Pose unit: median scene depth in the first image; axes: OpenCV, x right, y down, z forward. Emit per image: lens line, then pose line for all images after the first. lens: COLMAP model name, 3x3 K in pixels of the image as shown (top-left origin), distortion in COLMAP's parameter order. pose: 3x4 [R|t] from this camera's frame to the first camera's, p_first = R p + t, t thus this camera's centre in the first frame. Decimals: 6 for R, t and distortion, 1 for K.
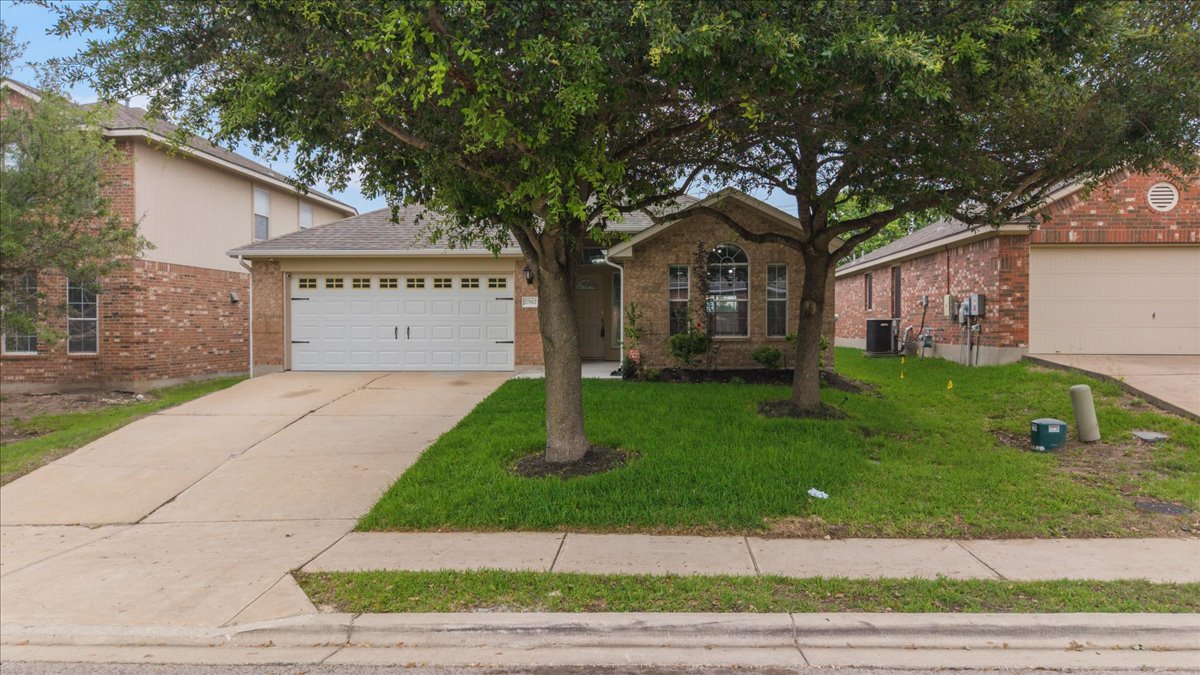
lens RADIAL K [[860.9, 0, 597.3], [0, 860.9, 365.2], [0, 0, 1]] dist [0.056844, -0.001295]
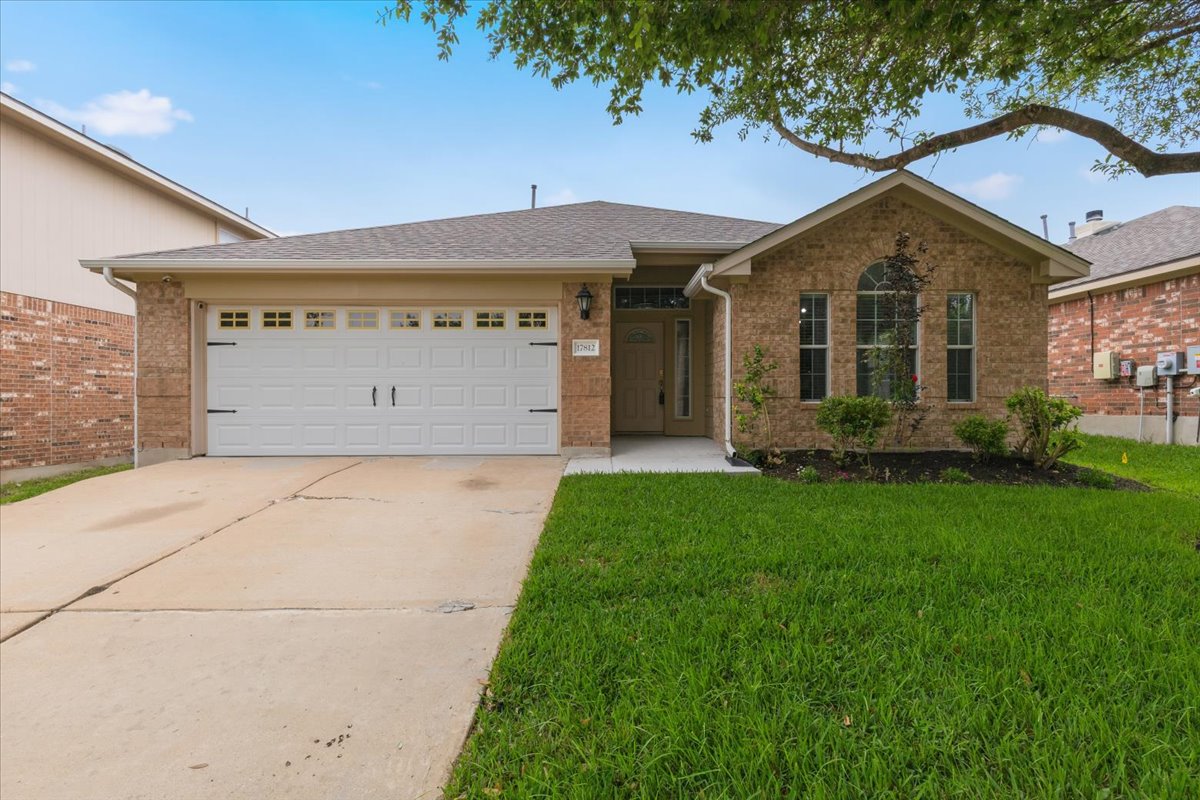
lens RADIAL K [[543.9, 0, 604.8], [0, 543.9, 418.4], [0, 0, 1]] dist [-0.017812, 0.010102]
pose [[0.996030, -0.000063, 0.089020, -0.099410], [0.003280, 0.999347, -0.035987, -0.006411], [-0.088959, 0.036136, 0.995380, 0.598644]]
